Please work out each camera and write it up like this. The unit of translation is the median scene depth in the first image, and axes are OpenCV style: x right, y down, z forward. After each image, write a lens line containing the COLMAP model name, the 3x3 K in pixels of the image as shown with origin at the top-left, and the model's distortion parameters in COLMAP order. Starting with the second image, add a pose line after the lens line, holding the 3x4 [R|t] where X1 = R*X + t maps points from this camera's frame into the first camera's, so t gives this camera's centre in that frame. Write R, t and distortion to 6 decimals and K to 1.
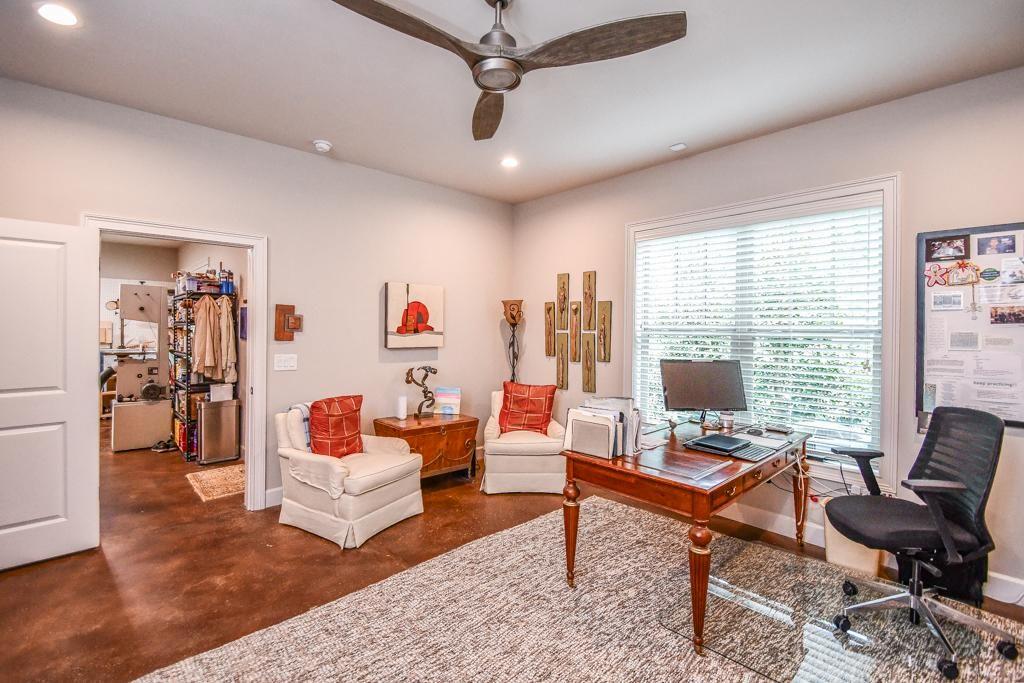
lens RADIAL K [[475.3, 0, 507.2], [0, 475.3, 326.2], [0, 0, 1]] dist [-0.005051, -0.003598]
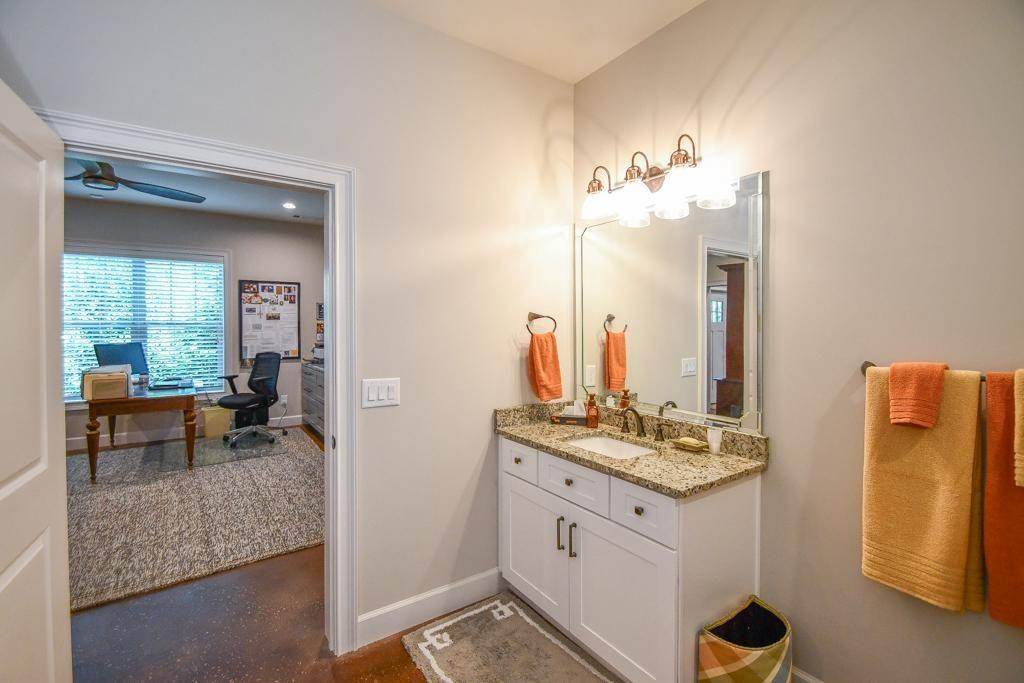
lens RADIAL K [[475.3, 0, 512.8], [0, 475.3, 337.2], [0, 0, 1]] dist [-0.005051, -0.003598]
pose [[0.130131, -0.027928, 0.991103, -1.285384], [0.005839, 0.999607, 0.027401, 0.024695], [-0.991480, 0.002222, 0.130243, -0.623133]]
